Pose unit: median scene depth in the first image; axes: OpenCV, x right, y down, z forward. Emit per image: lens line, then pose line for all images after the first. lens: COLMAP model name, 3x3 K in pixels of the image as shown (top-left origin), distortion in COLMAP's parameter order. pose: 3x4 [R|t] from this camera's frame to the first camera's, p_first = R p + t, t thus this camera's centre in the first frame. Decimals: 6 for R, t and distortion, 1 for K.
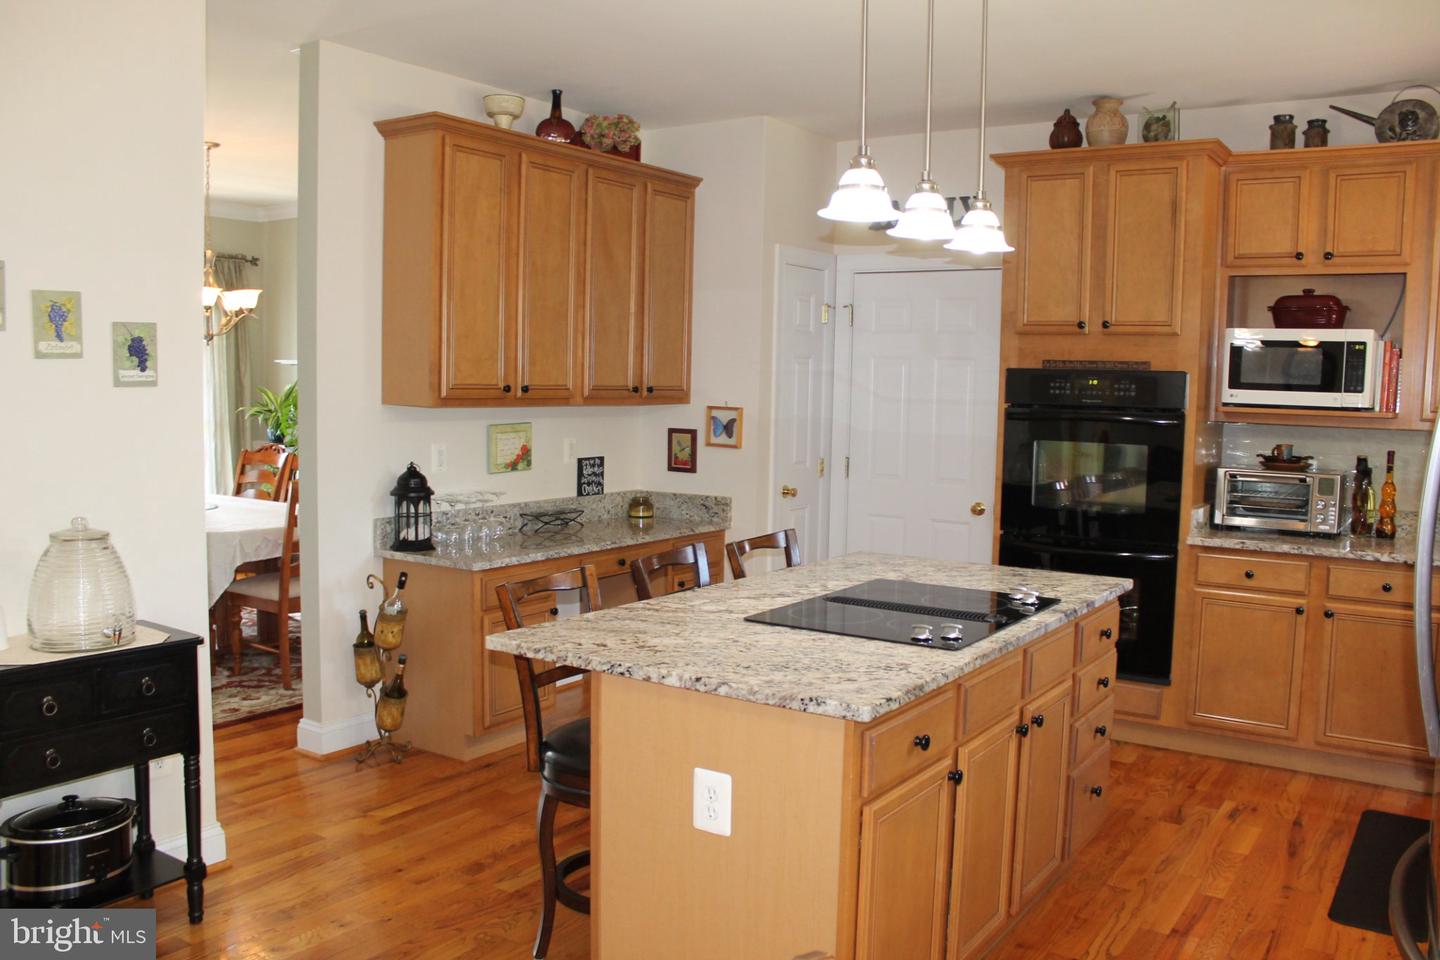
lens RADIAL K [[1202.1, 0, 725.8], [0, 1202.1, 490.3], [0, 0, 1]] dist [-0.171805, 0.153785]
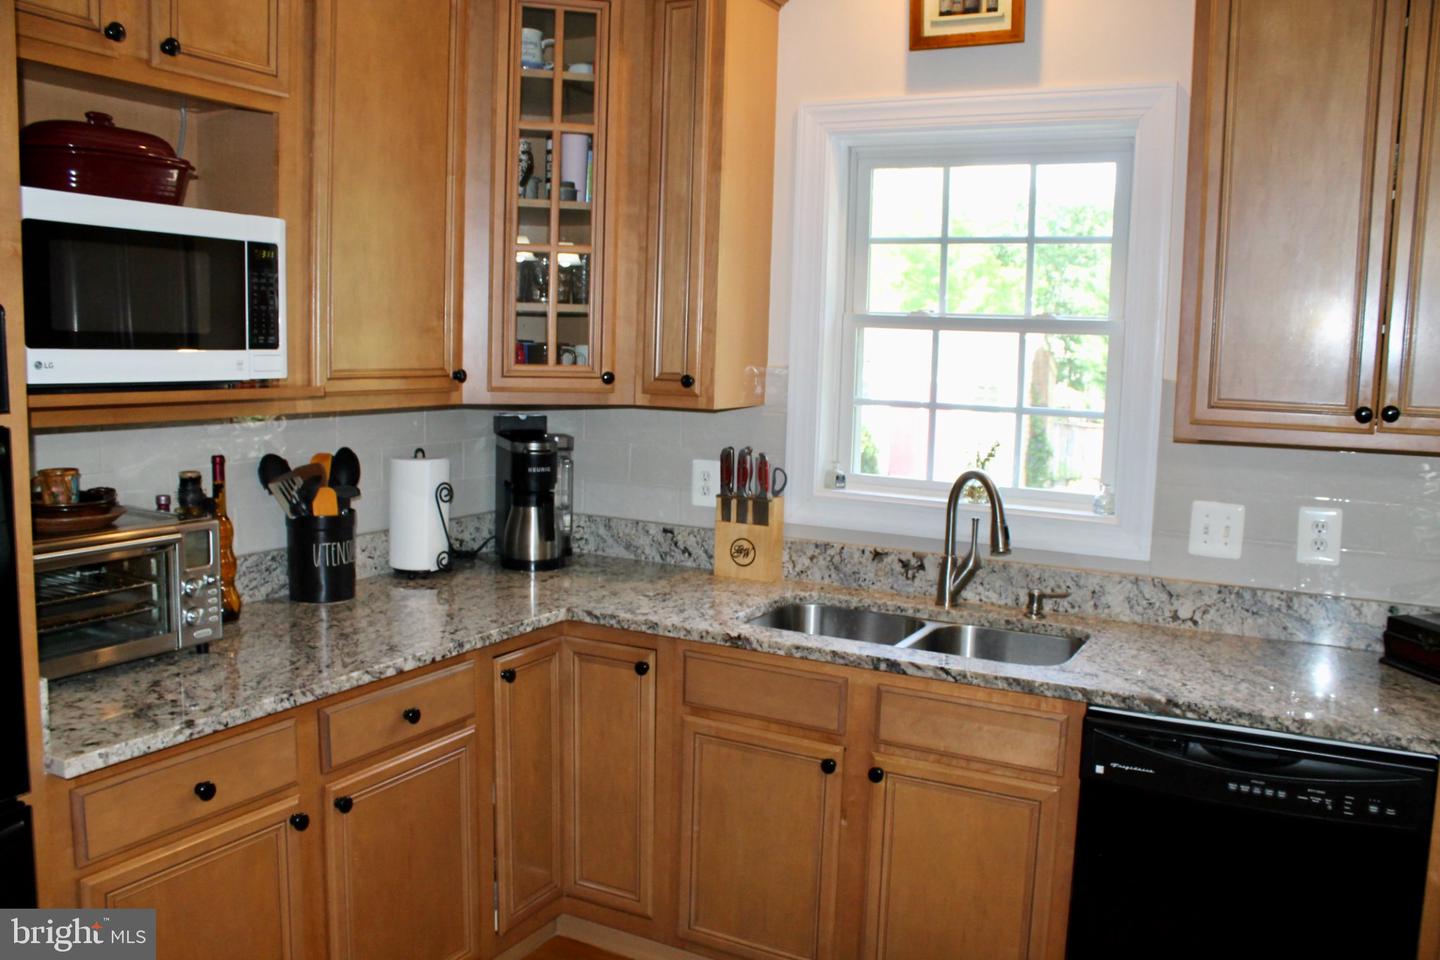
lens RADIAL K [[1202.1, 0, 725.8], [0, 1202.1, 490.3], [0, 0, 1]] dist [-0.171805, 0.153785]
pose [[-0.112888, -0.149921, 0.982232, 0.029311], [0.057339, 0.985921, 0.157074, -0.086843], [-0.991952, 0.074052, -0.102702, 0.815021]]
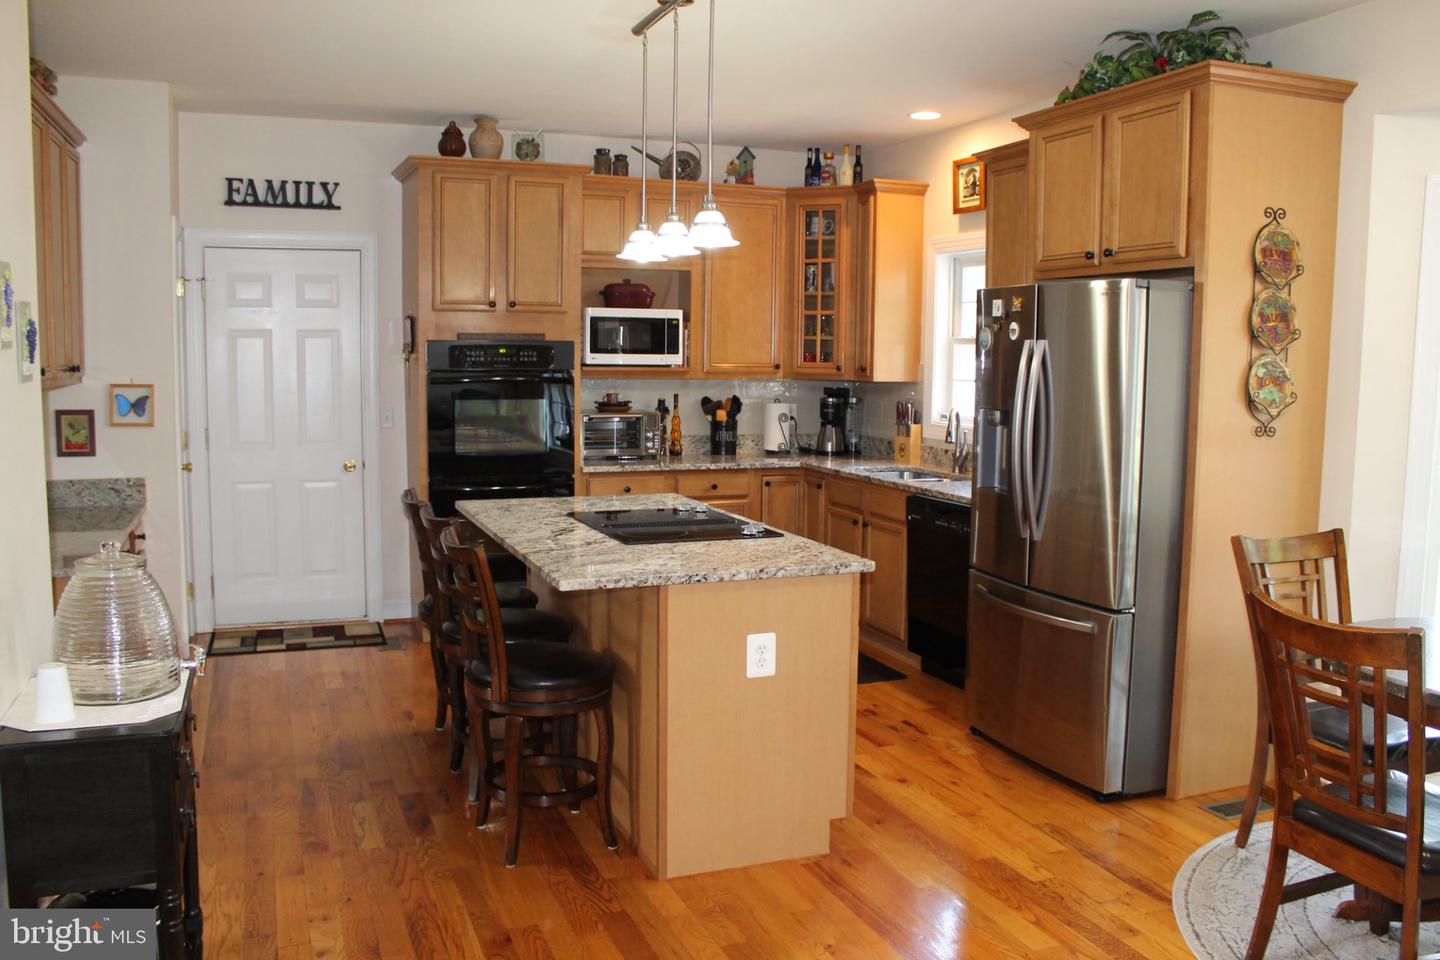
lens RADIAL K [[1202.1, 0, 725.8], [0, 1202.1, 490.3], [0, 0, 1]] dist [-0.171805, 0.153785]
pose [[0.568881, -0.107968, 0.815302, -0.605503], [0.074273, 0.994039, 0.079813, -0.029142], [-0.819060, 0.015151, 0.573508, 0.096526]]
